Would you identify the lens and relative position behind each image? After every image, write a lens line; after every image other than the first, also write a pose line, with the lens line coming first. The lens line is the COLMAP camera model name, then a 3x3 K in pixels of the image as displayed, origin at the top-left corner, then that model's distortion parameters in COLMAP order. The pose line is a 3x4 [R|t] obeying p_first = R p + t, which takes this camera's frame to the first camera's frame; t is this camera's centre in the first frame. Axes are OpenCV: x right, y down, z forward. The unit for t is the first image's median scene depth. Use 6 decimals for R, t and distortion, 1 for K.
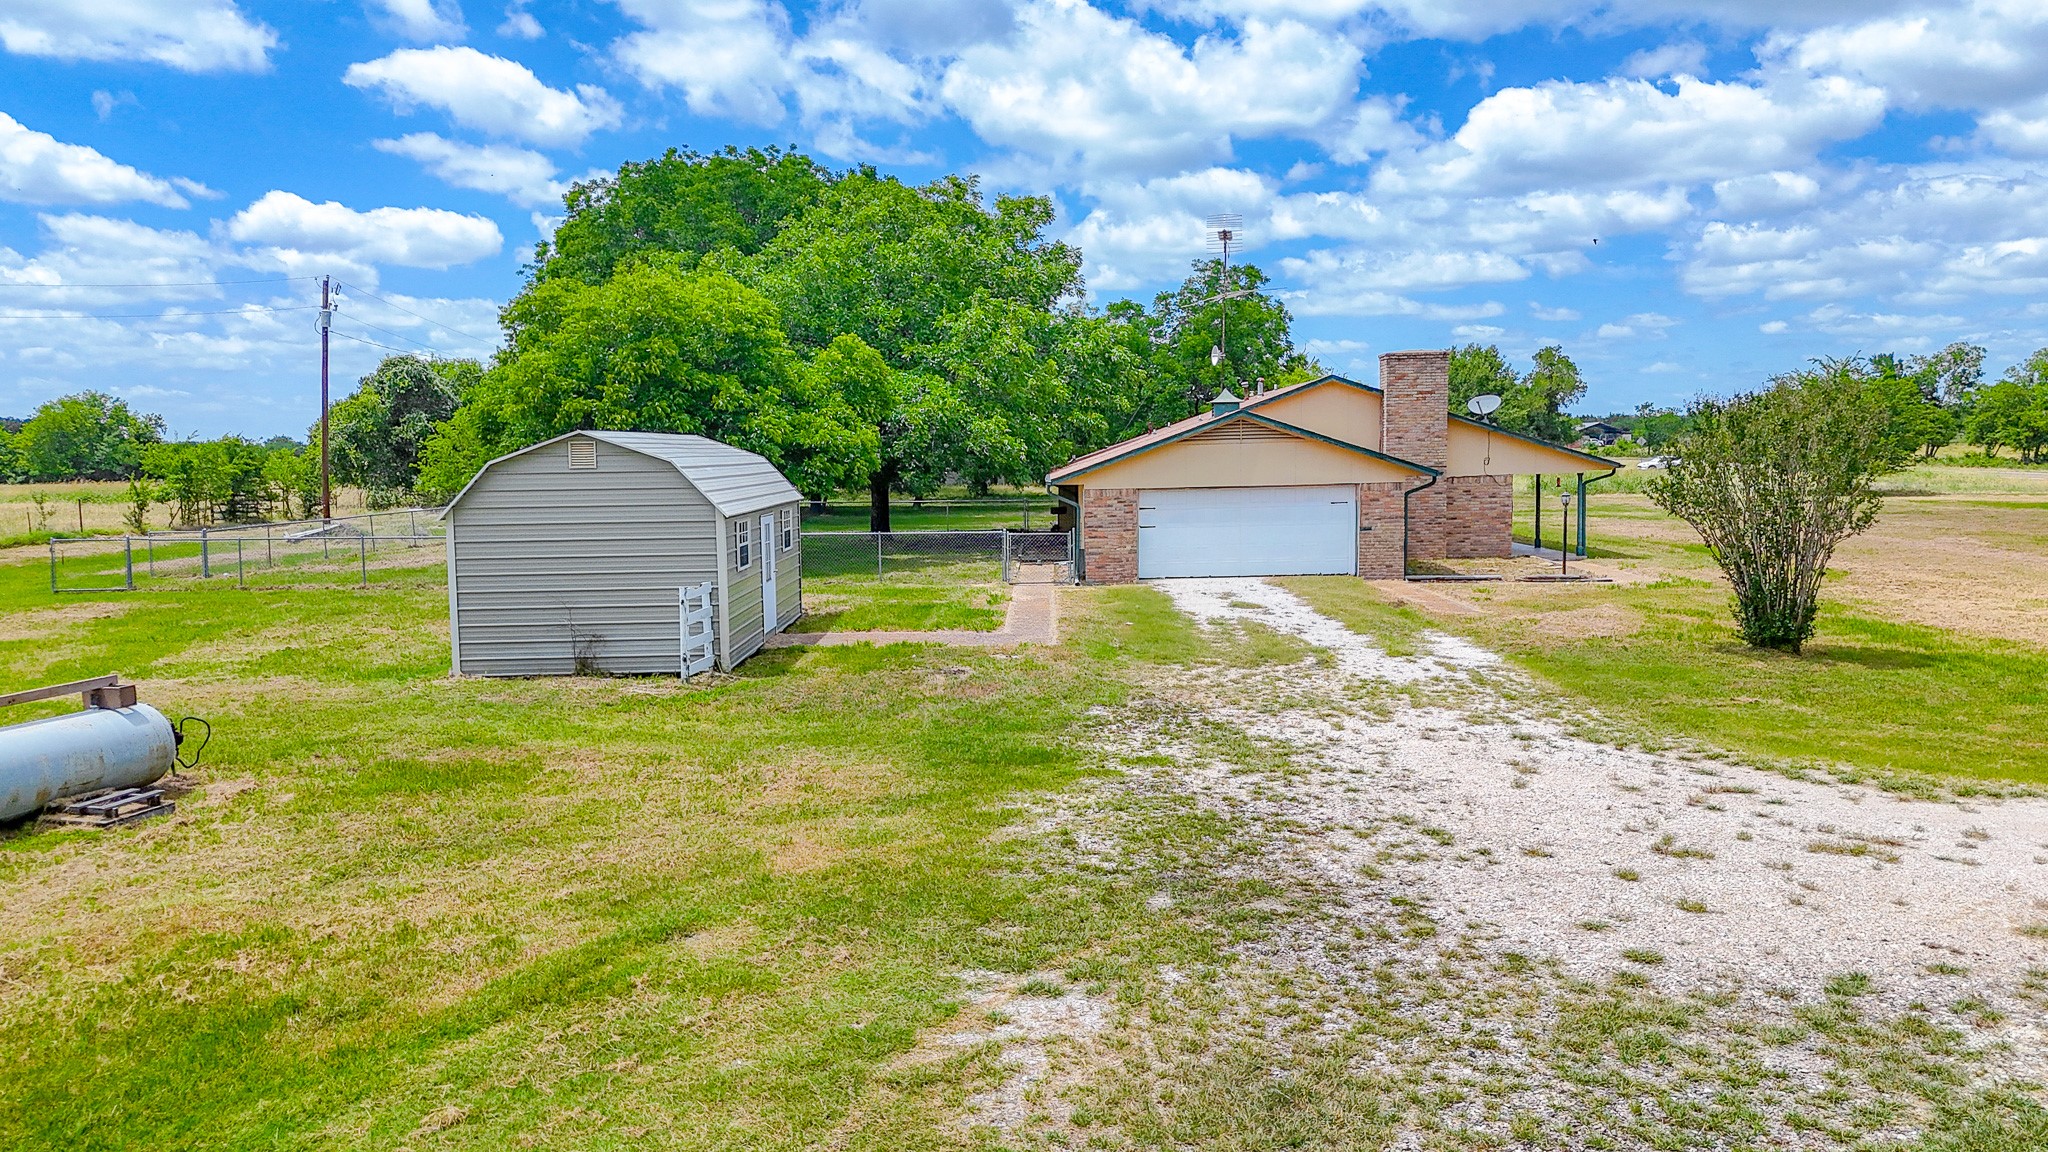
lens RADIAL K [[1480.0, 0, 1035.2], [0, 1480.0, 583.4], [0, 0, 1]] dist [0.003737, -0.013131]
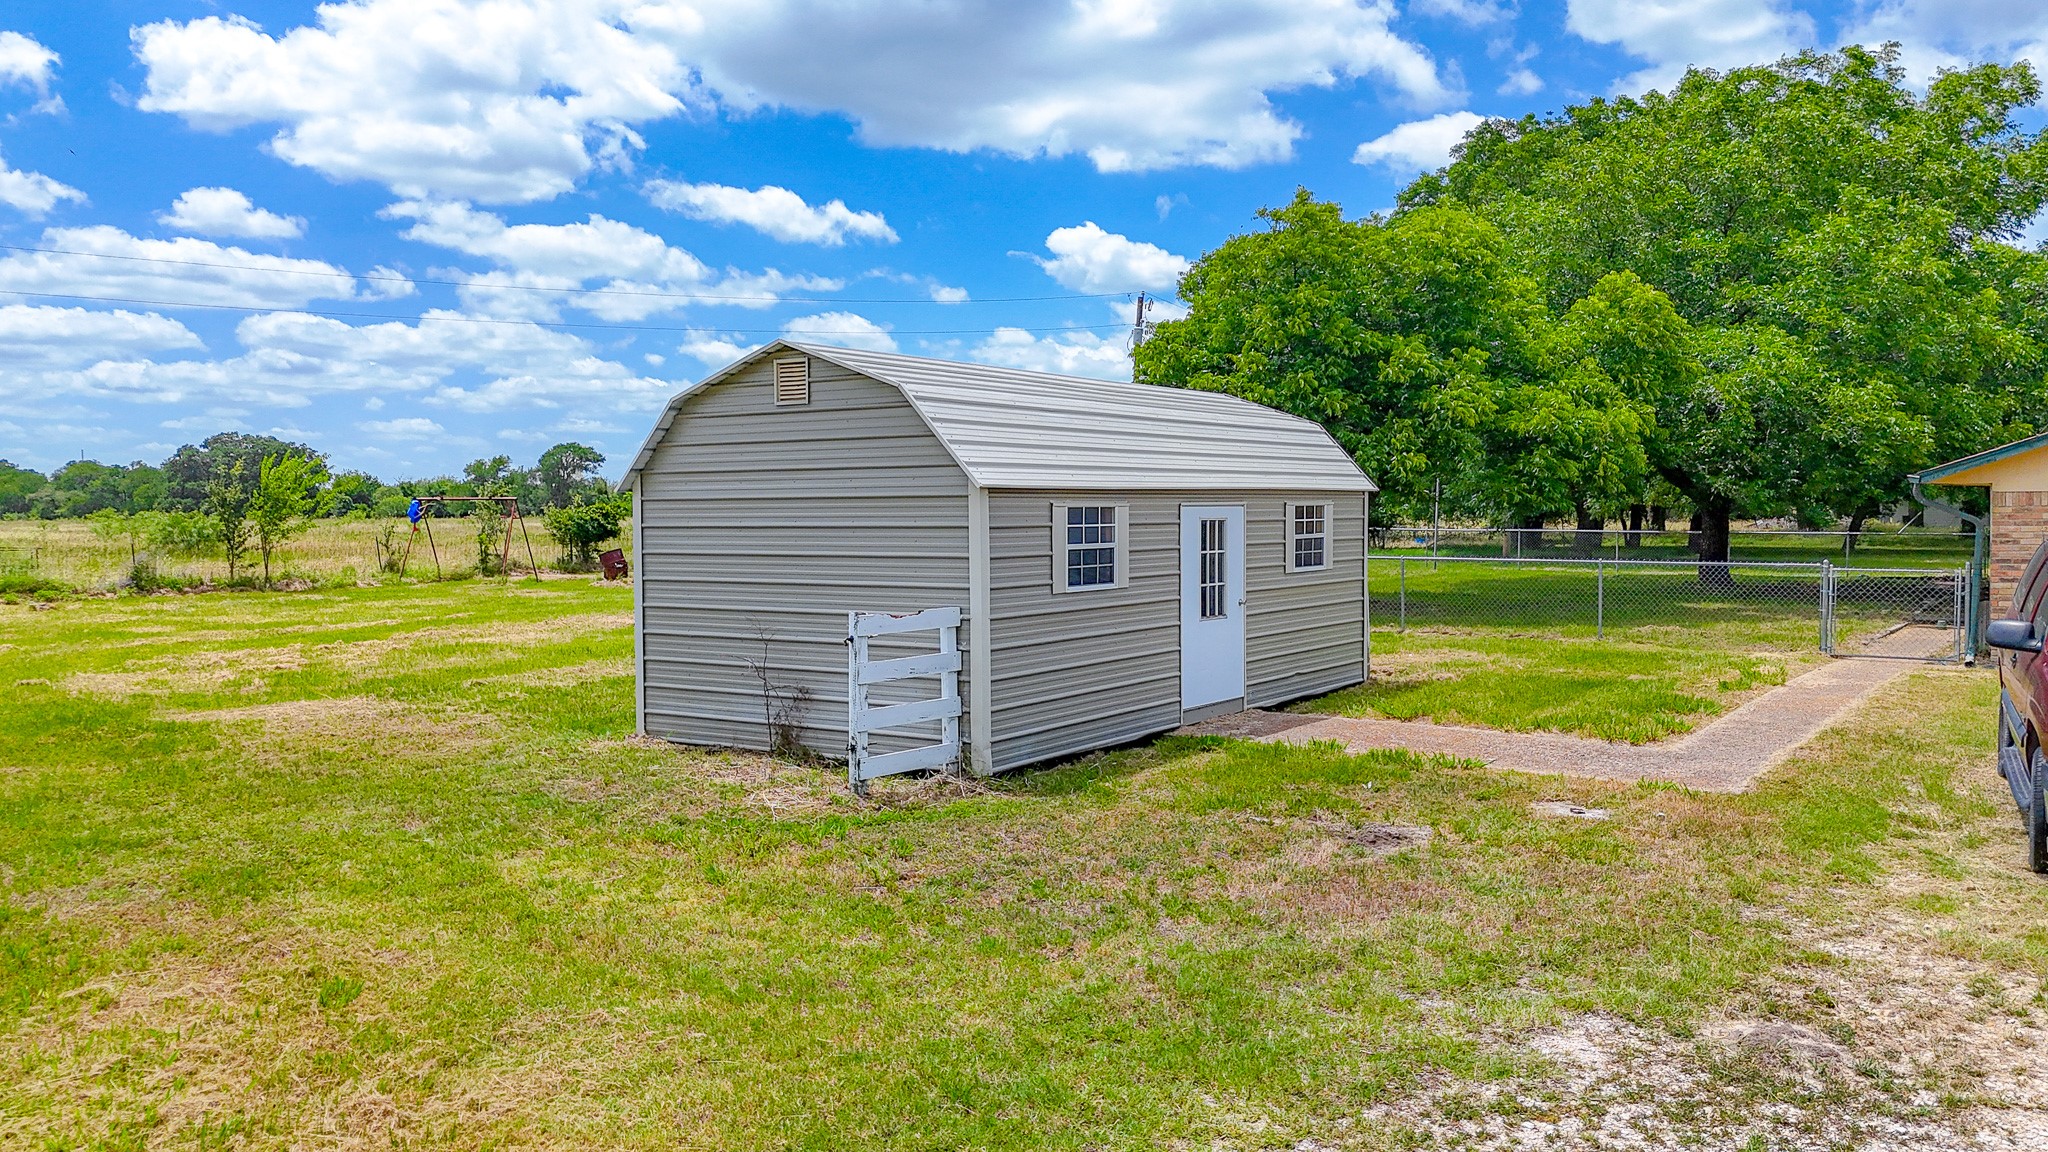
lens RADIAL K [[1480.0, 0, 1031.6], [0, 1480.0, 576.0], [0, 0, 1]] dist [0.003737, -0.013131]
pose [[0.802414, 0.033869, -0.595805, 0.066932], [-0.056498, 0.998215, -0.019345, -0.001958], [0.594087, 0.049184, 0.802896, 0.312280]]
